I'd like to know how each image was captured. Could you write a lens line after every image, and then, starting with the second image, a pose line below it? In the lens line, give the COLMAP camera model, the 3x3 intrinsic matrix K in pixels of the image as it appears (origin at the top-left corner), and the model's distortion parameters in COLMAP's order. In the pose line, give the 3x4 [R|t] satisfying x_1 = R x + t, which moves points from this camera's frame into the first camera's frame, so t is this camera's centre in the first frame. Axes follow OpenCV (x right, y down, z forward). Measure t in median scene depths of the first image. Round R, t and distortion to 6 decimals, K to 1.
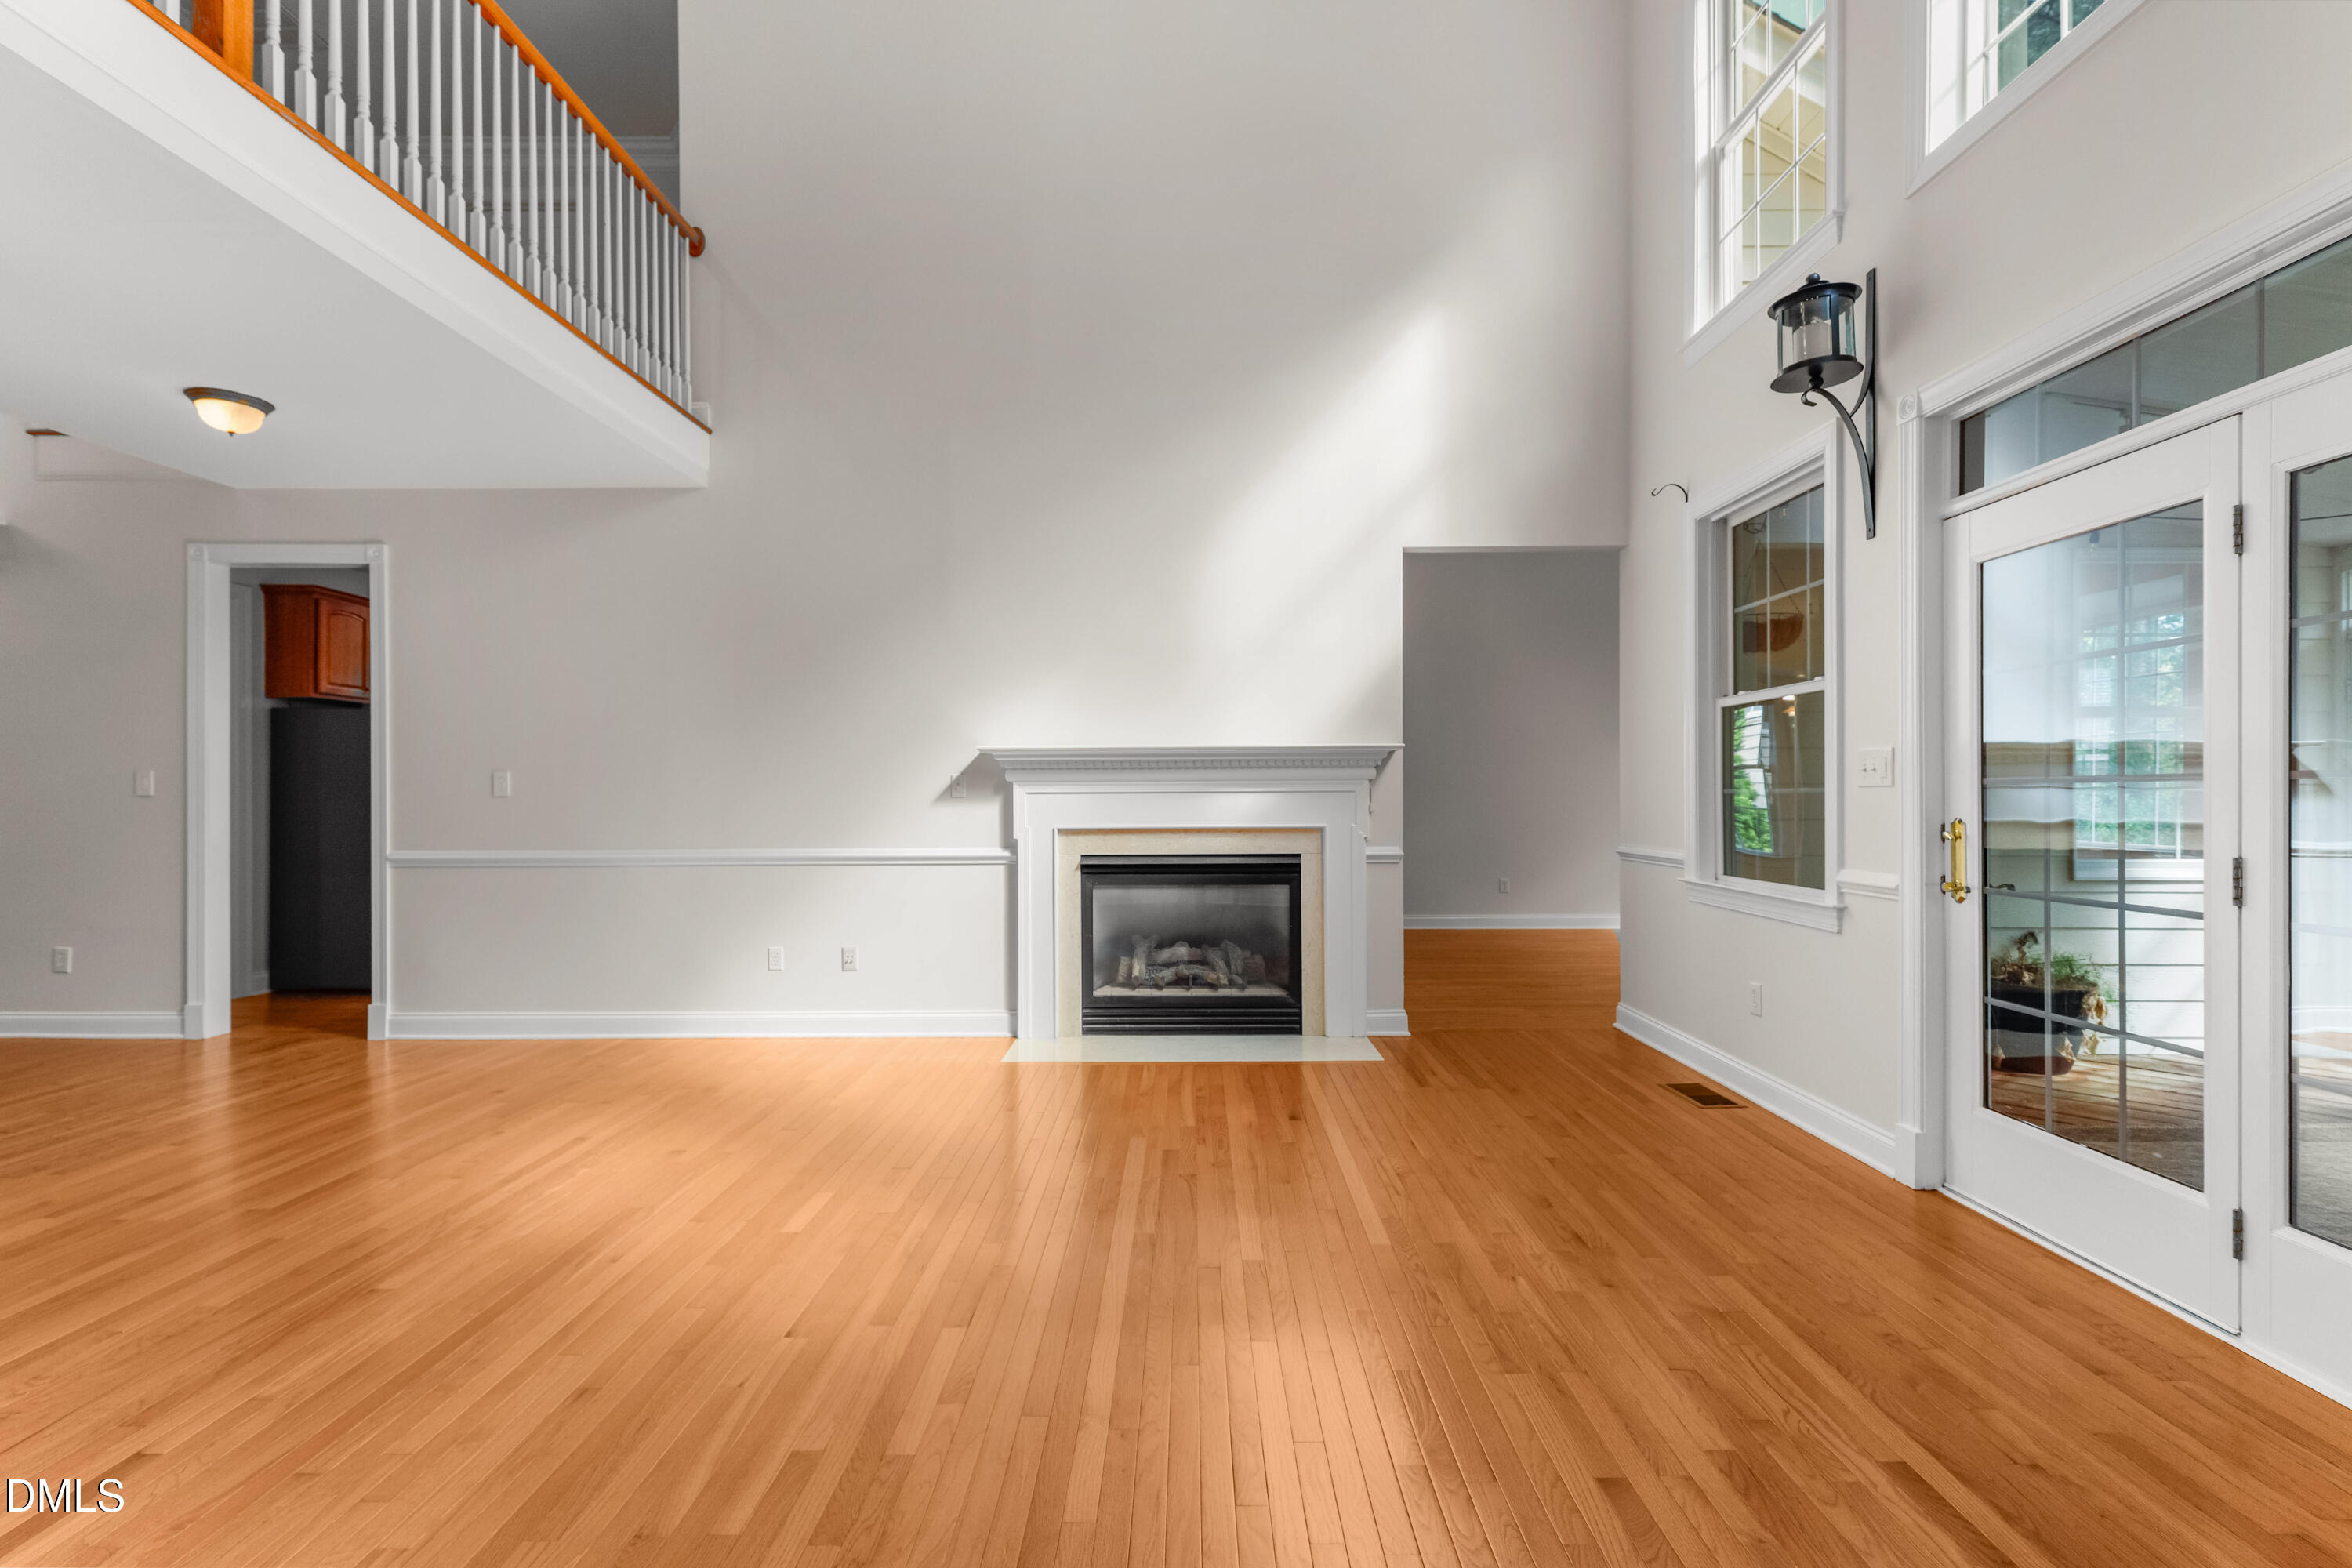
lens RADIAL K [[1063.3, 0, 1174.4], [0, 1063.3, 807.2], [0, 0, 1]] dist [0.000442, -0.000518]
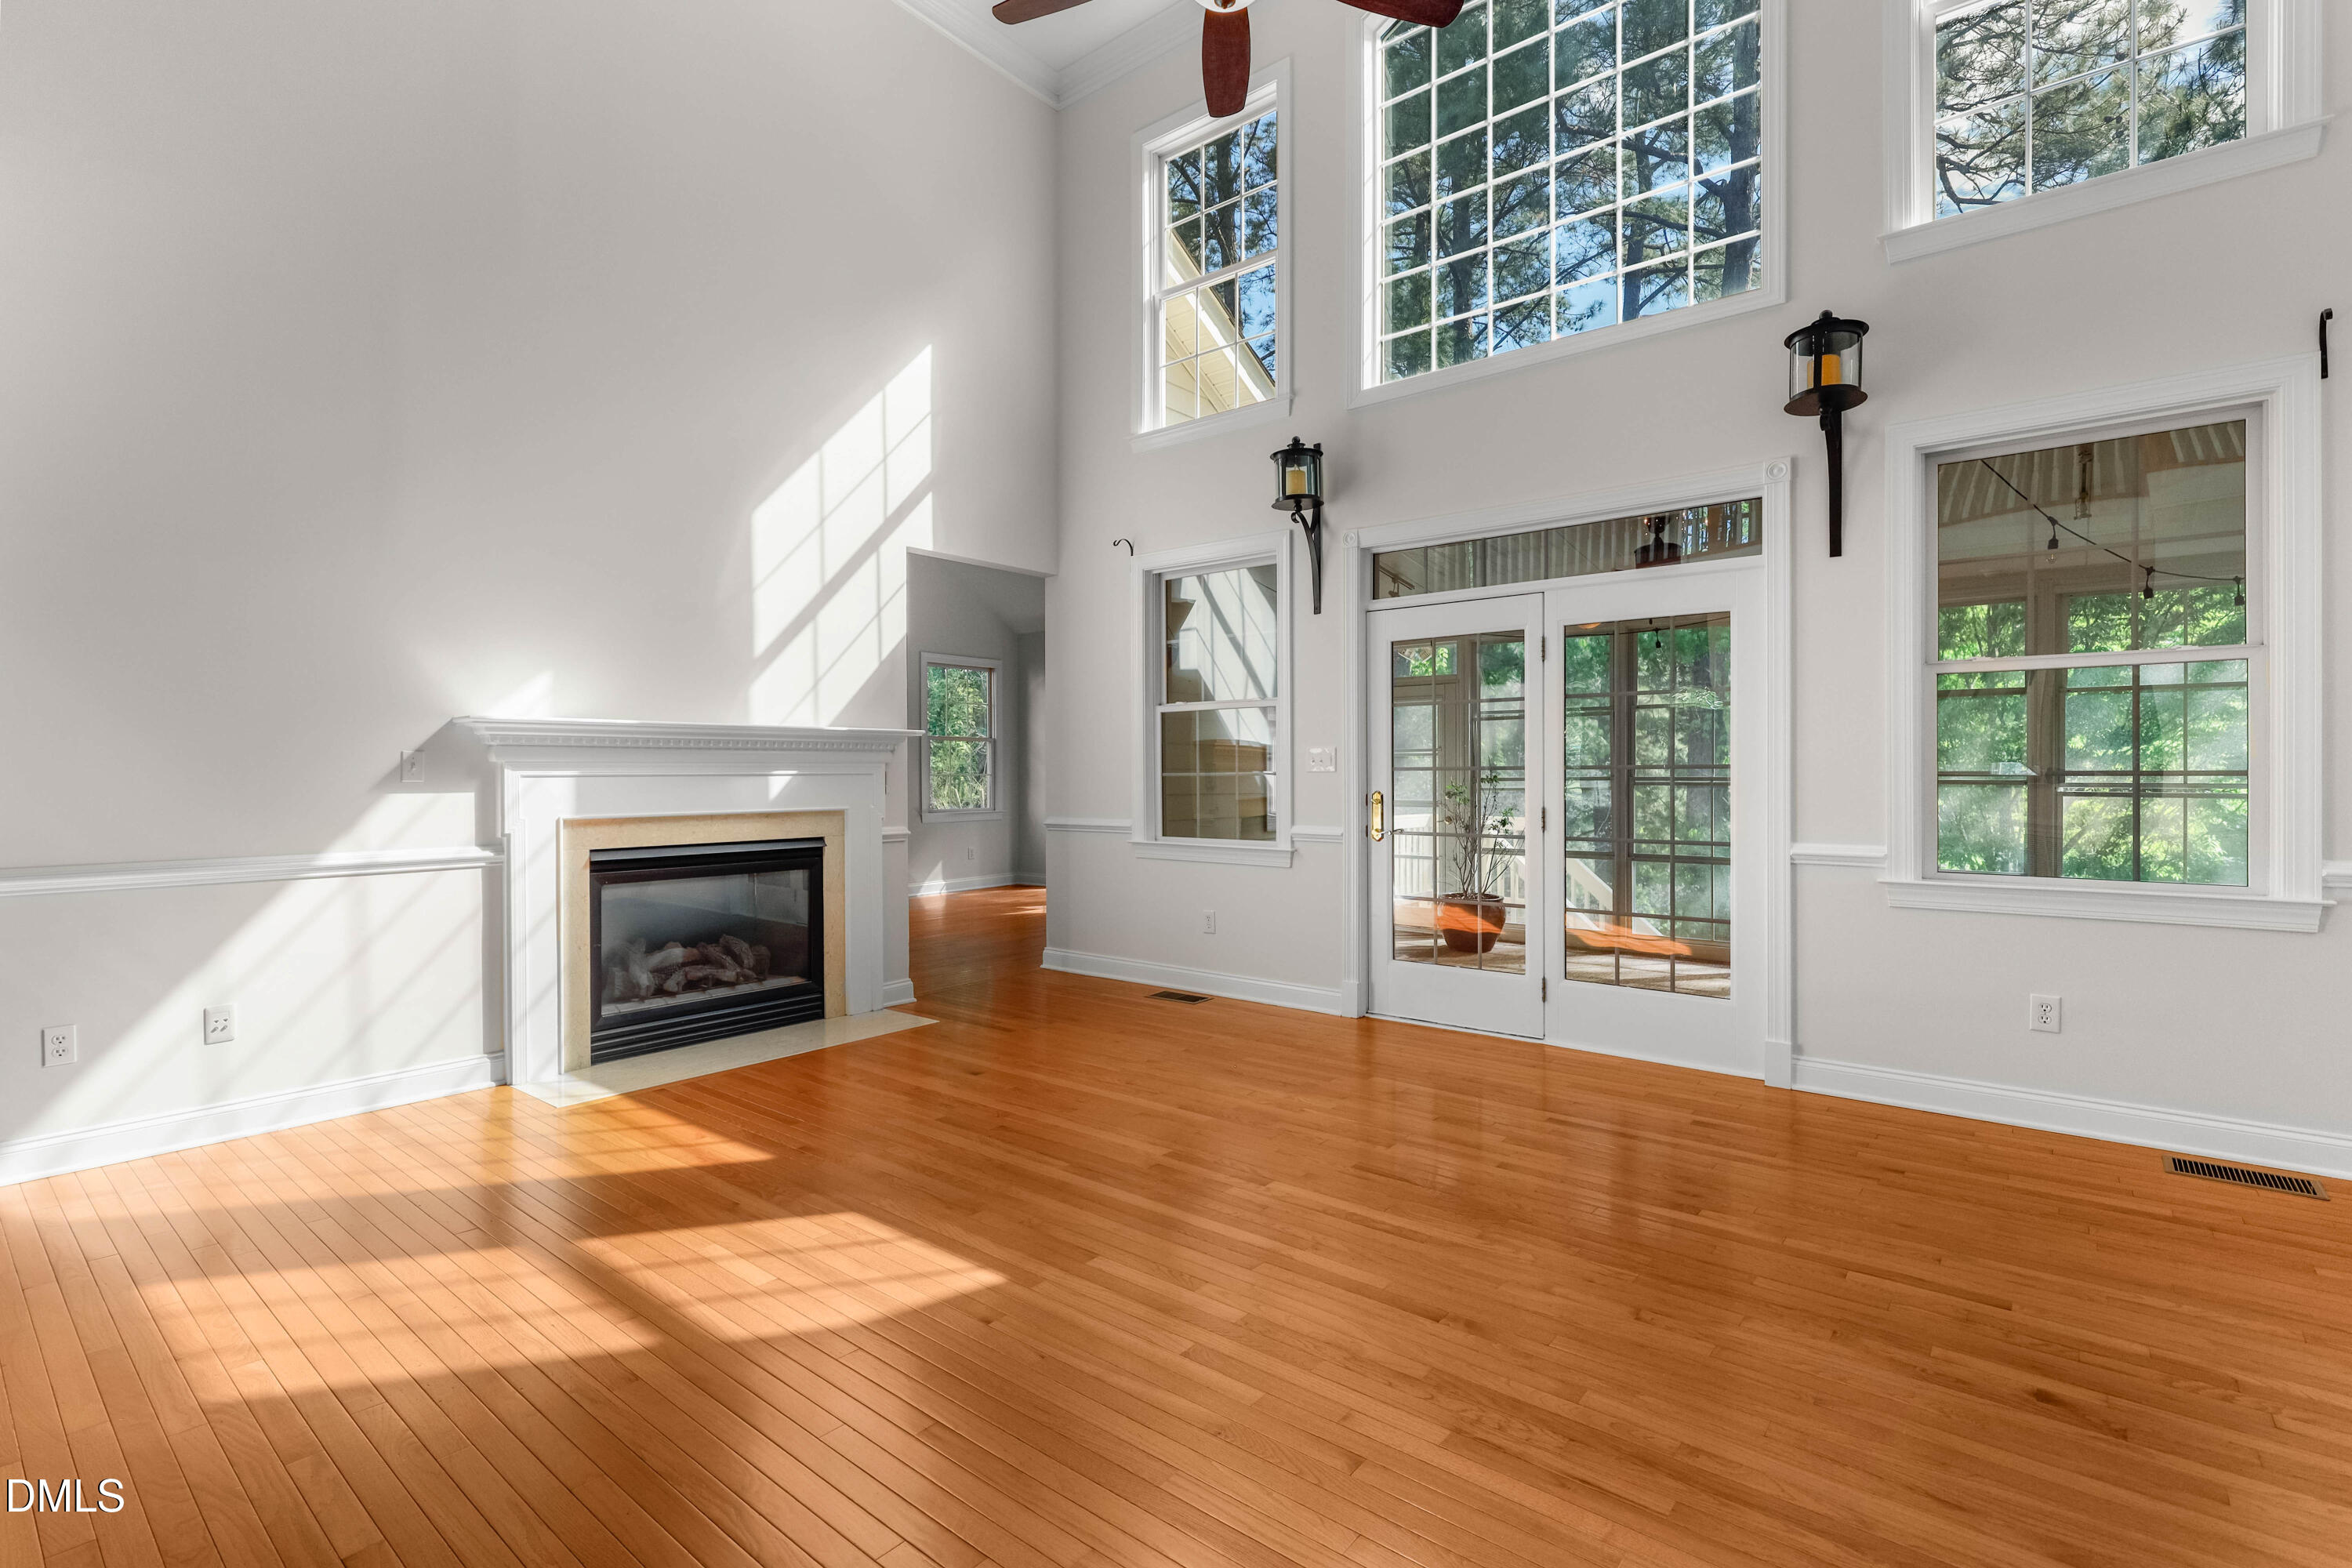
lens RADIAL K [[1094.1, 0, 1176.0], [0, 1094.1, 784.0], [0, 0, 1]] dist [-0.001543, -0.000400]
pose [[0.623570, -0.006288, 0.781743, -0.477886], [0.011214, 0.999937, -0.000902, -0.001536], [-0.781687, 0.009329, 0.623601, 0.100147]]
